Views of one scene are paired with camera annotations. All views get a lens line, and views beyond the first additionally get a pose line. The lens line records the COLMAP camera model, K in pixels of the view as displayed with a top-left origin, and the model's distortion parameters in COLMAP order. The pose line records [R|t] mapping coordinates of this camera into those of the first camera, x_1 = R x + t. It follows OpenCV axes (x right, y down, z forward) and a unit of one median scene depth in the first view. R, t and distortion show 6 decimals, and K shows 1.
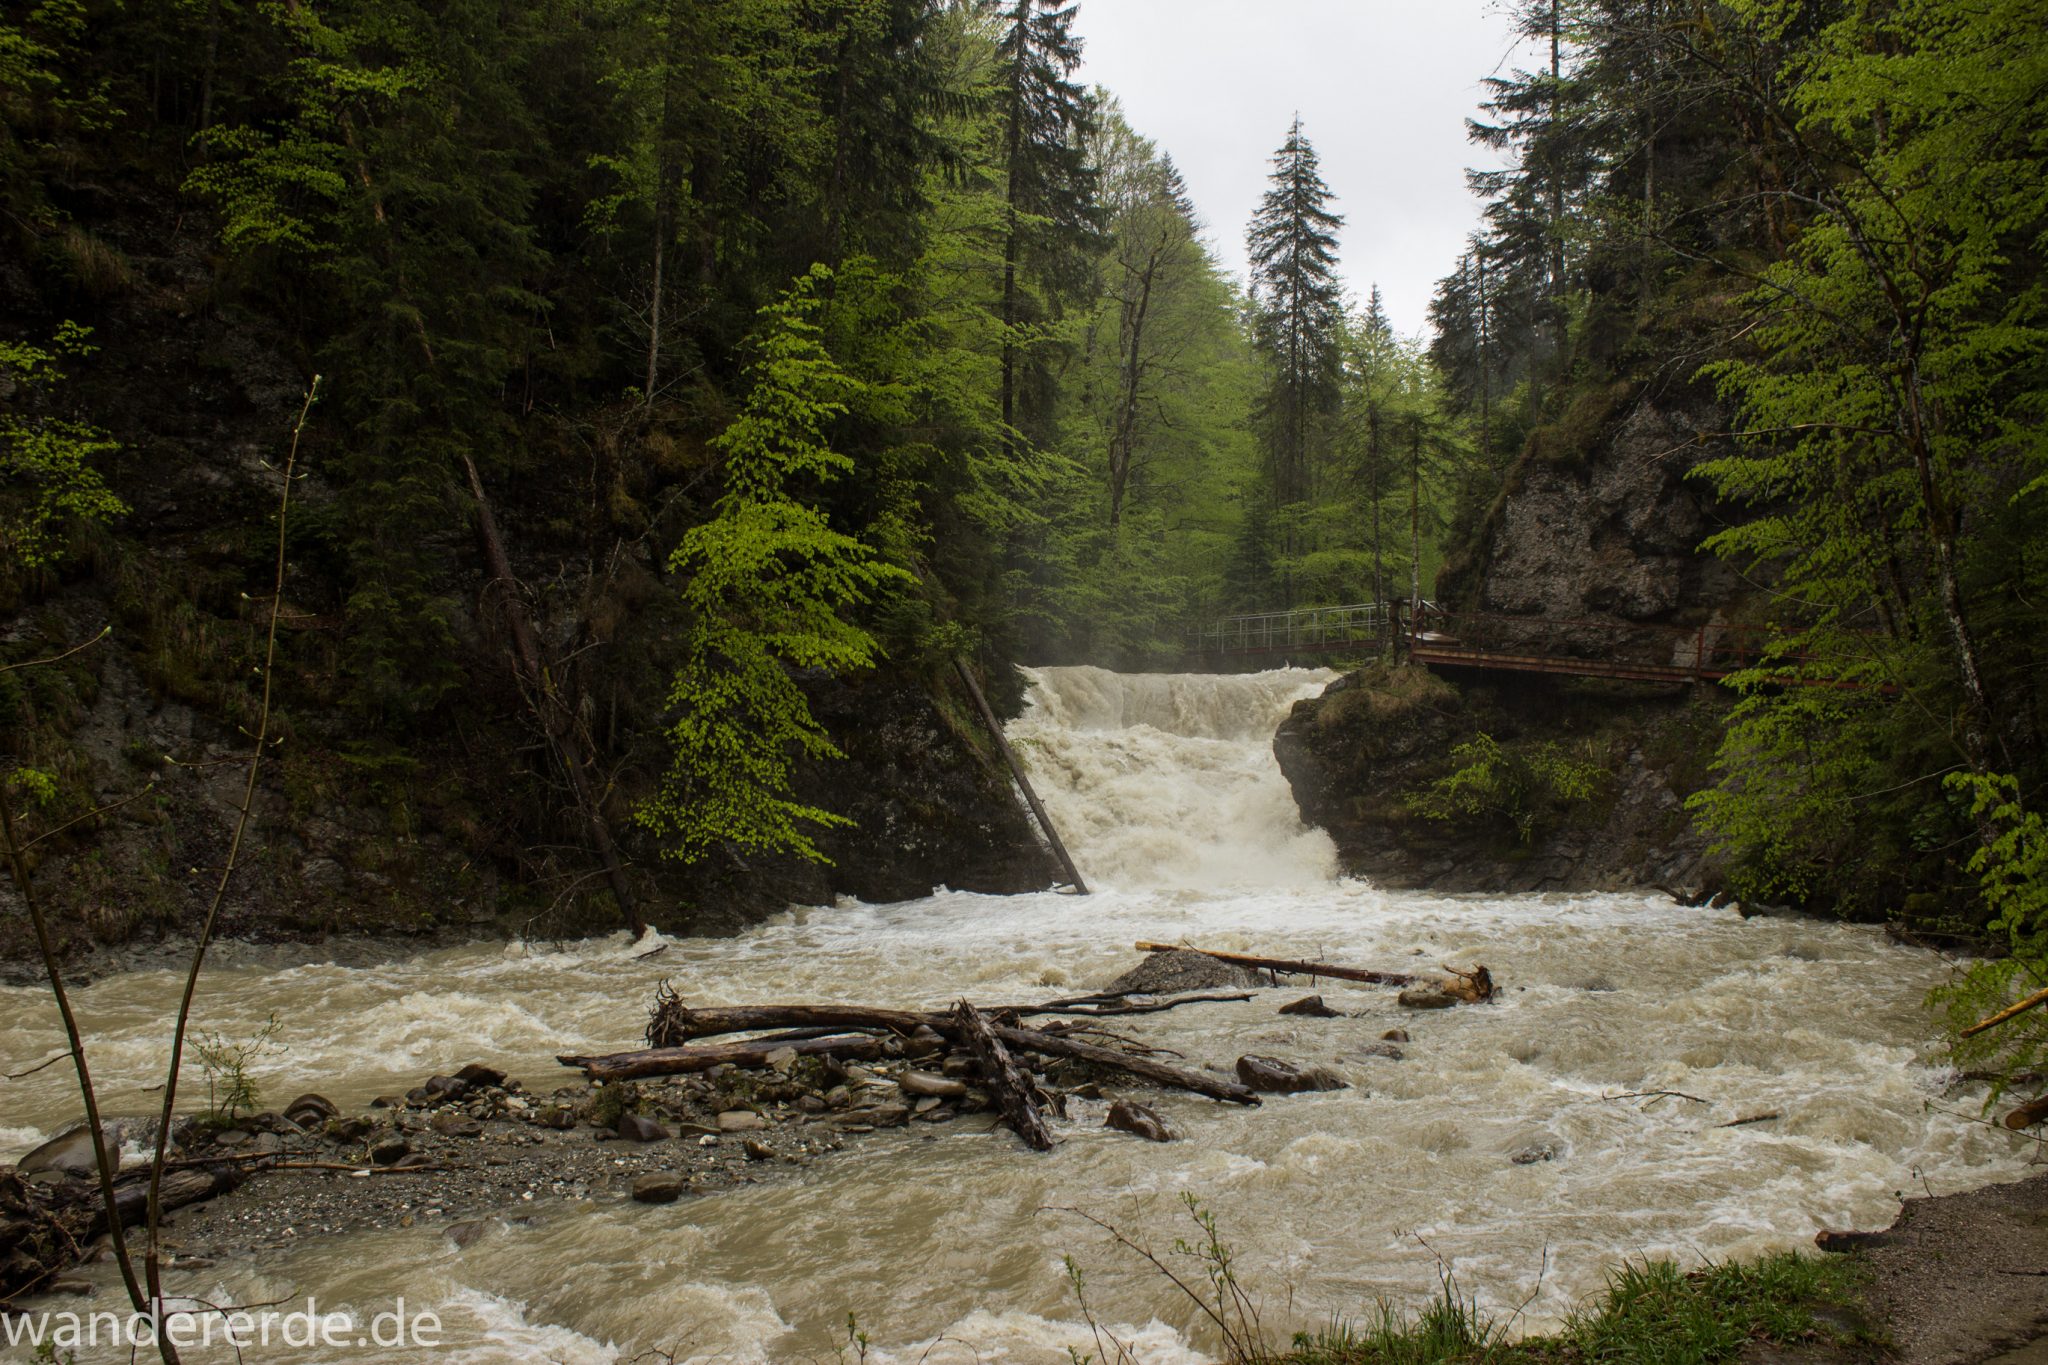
lens RADIAL K [[1905.5, 0, 1030.2], [0, 1905.5, 679.4], [0, 0, 1]] dist [-0.098225, 0.000000]
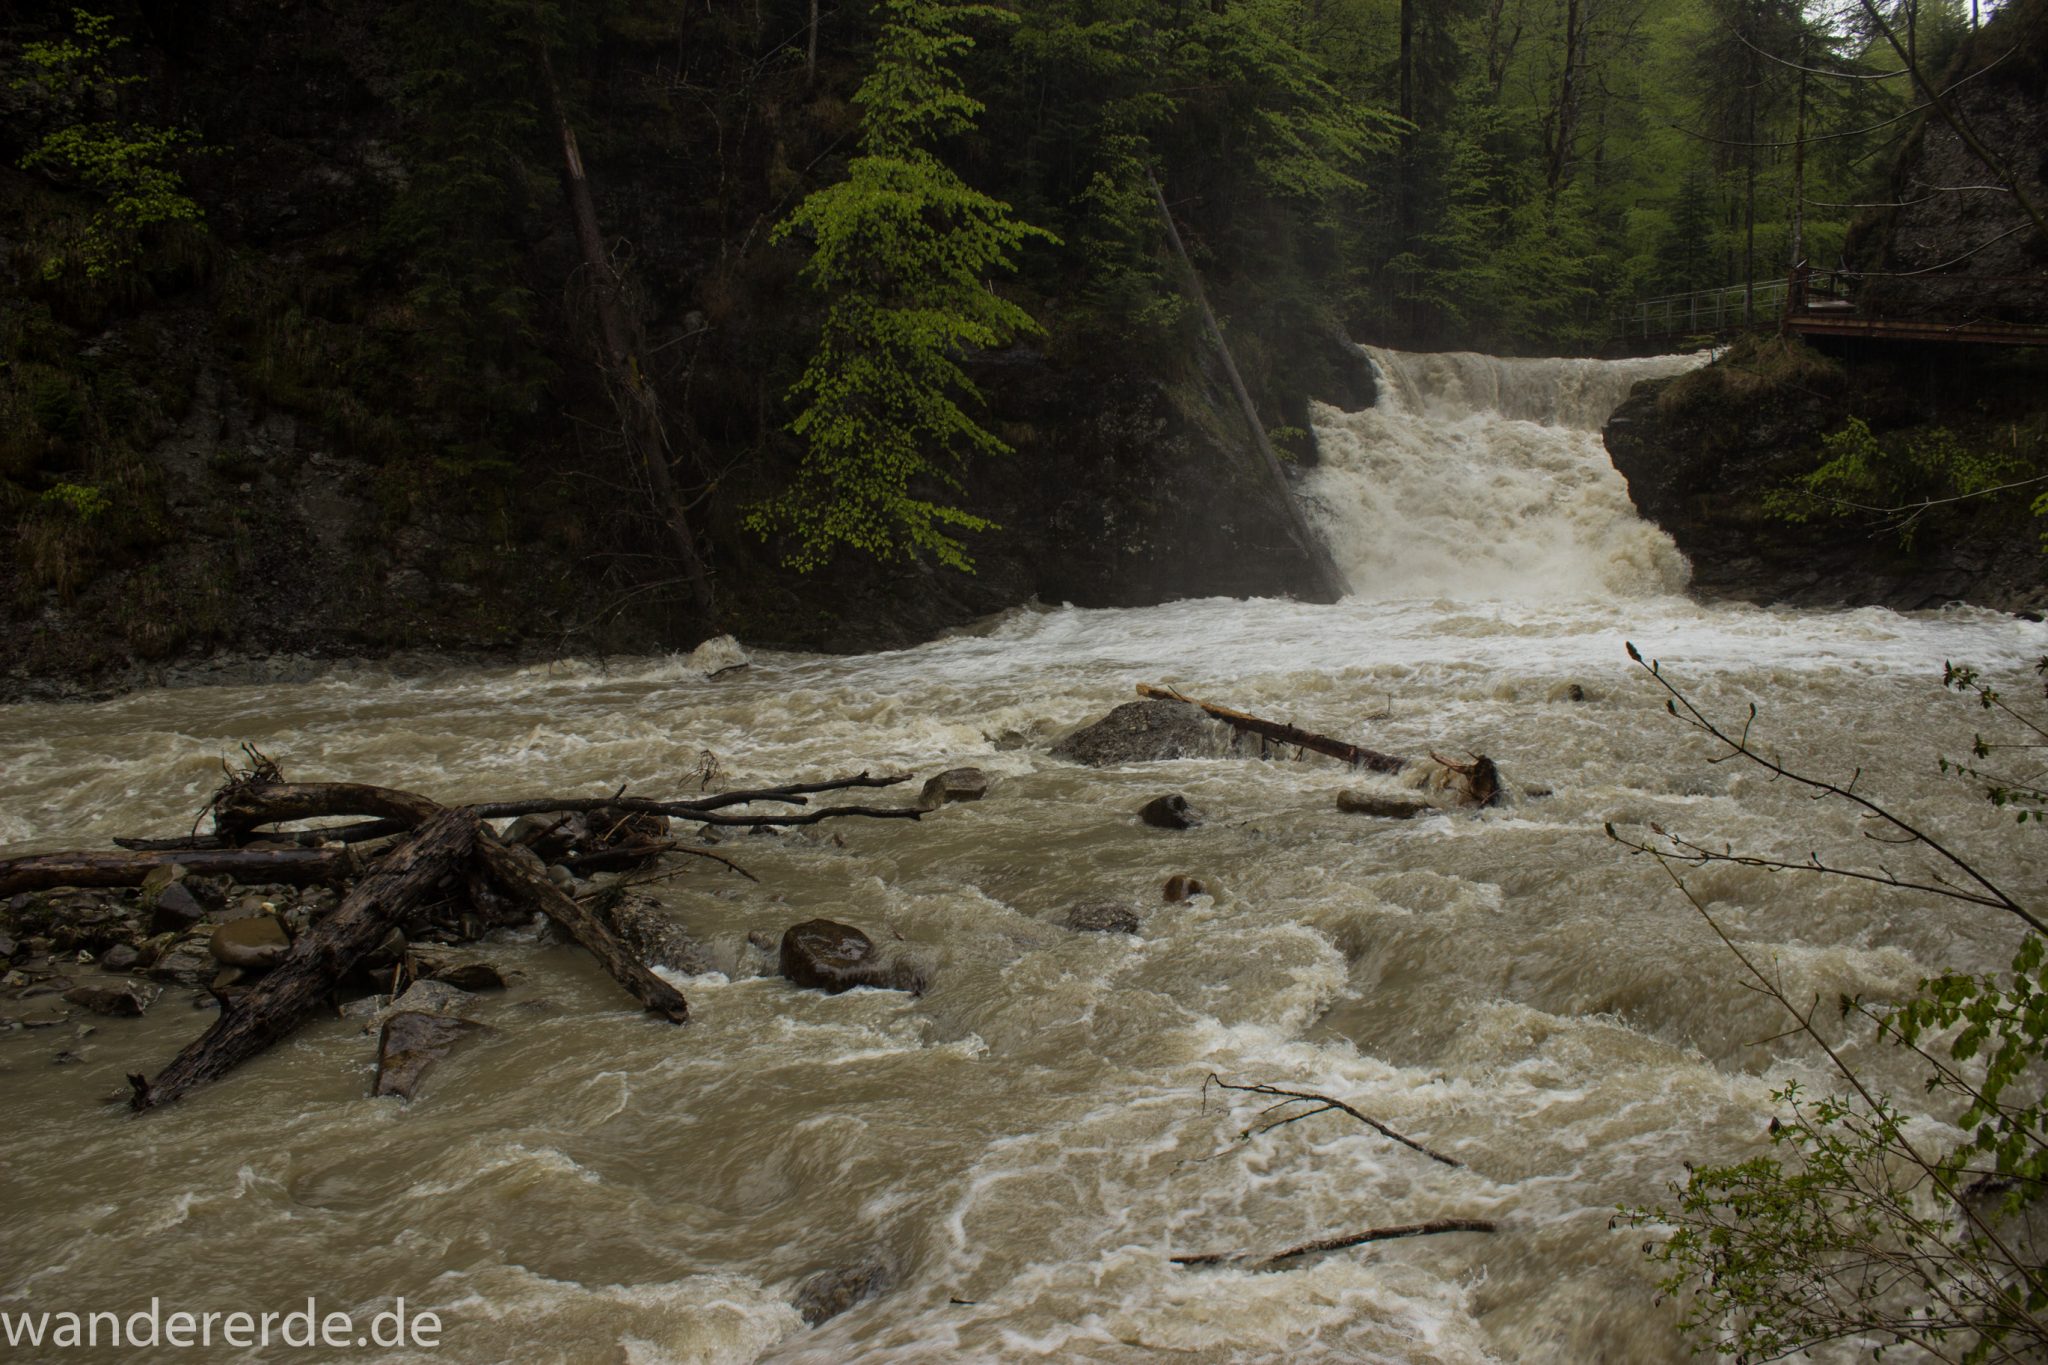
lens RADIAL K [[1696.7, 0, 1017.4], [0, 1696.7, 690.2], [0, 0, 1]] dist [-0.157222, 0.143023]
pose [[0.942248, 0.031416, -0.333440, 0.190119], [0.027972, 0.984731, 0.171823, 0.017517], [0.333746, -0.171227, 0.926982, 0.282055]]
